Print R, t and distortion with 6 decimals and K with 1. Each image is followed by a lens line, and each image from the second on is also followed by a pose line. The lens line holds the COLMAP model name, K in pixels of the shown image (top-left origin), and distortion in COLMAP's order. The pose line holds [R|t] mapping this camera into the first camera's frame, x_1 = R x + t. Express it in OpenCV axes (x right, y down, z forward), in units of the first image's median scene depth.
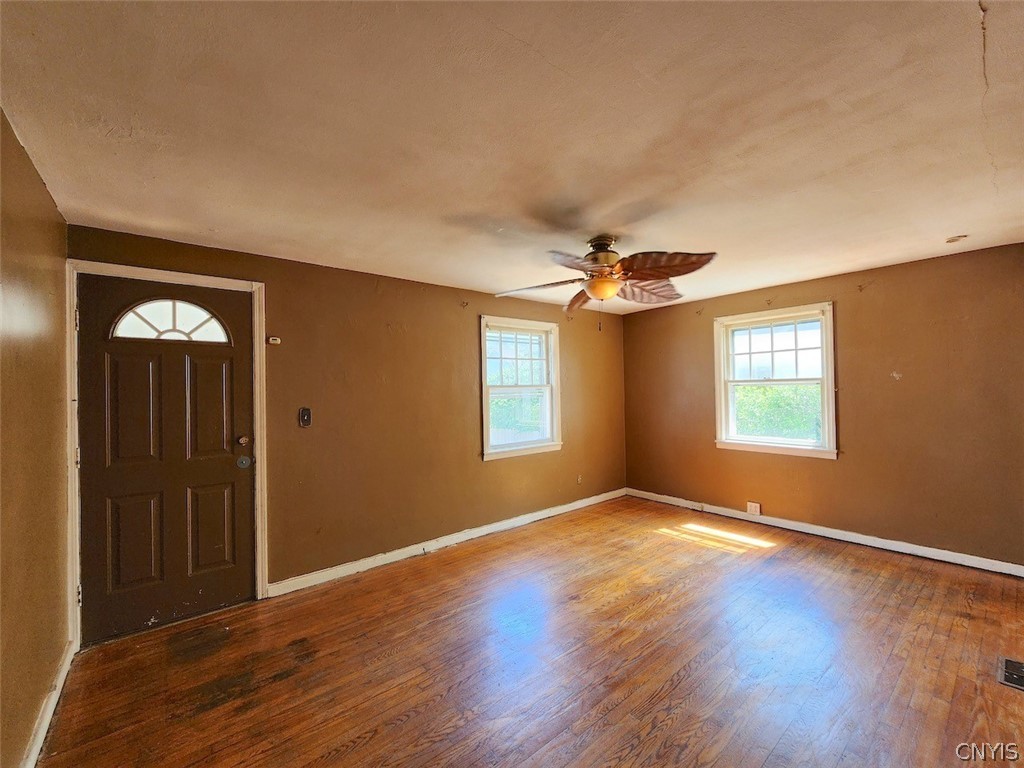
lens RADIAL K [[416.5, 0, 516.3], [0, 416.5, 385.4], [0, 0, 1]] dist [0.000630, 0.000012]
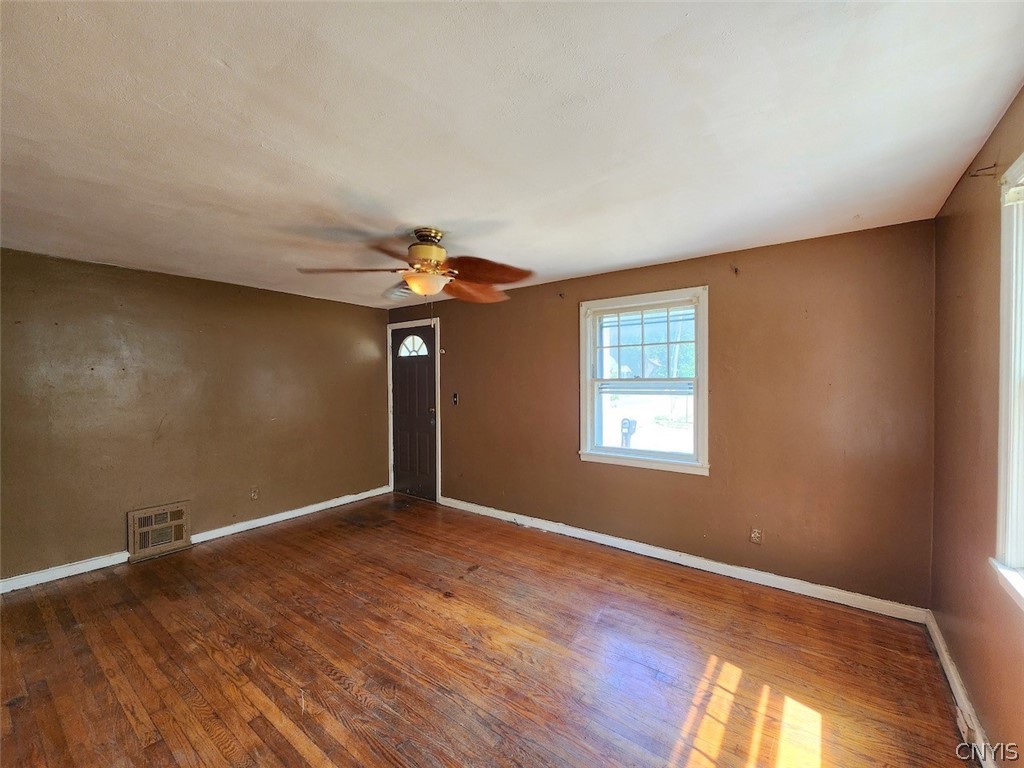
lens RADIAL K [[416.5, 0, 516.3], [0, 416.5, 385.4], [0, 0, 1]] dist [0.000630, 0.000012]
pose [[0.239705, 0.030715, -0.970360, 0.962198], [0.013463, 0.999298, 0.034956, -0.024275], [0.970752, -0.021443, 0.239124, 0.785361]]
